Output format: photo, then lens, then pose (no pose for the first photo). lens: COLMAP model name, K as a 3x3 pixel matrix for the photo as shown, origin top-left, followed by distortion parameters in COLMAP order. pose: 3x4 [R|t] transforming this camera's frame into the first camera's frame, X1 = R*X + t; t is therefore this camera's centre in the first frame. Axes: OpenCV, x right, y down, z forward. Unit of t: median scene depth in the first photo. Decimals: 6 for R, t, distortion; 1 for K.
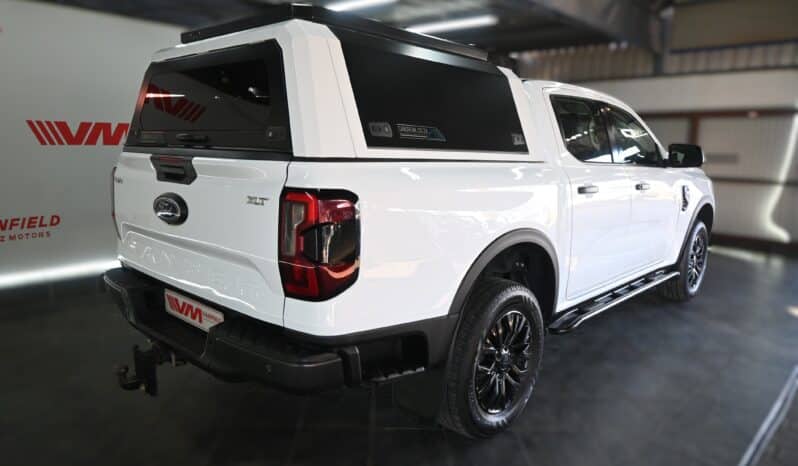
lens RADIAL K [[543.1, 0, 399.0], [0, 543.1, 233.0], [0, 0, 1]] dist [0.000074, 0.000085]
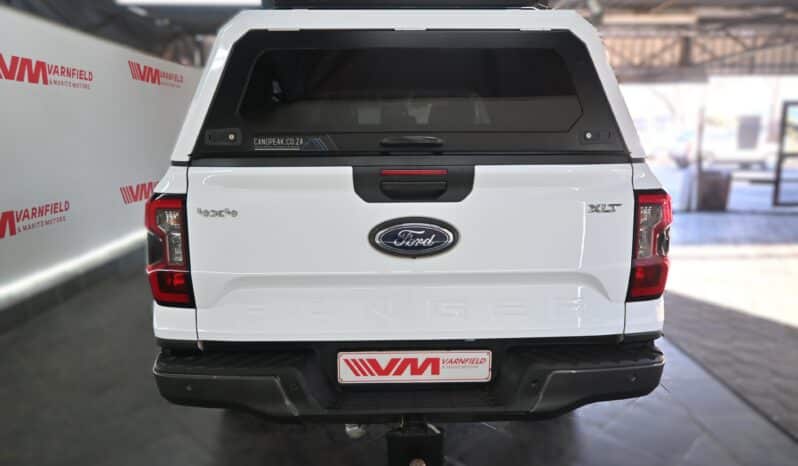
lens RADIAL K [[543.1, 0, 399.0], [0, 543.1, 233.0], [0, 0, 1]] dist [0.000074, 0.000085]
pose [[0.720064, -0.157552, 0.675785, -1.124397], [0.133764, 0.987133, 0.087611, -0.143041], [-0.680893, 0.027310, 0.731874, 0.559698]]
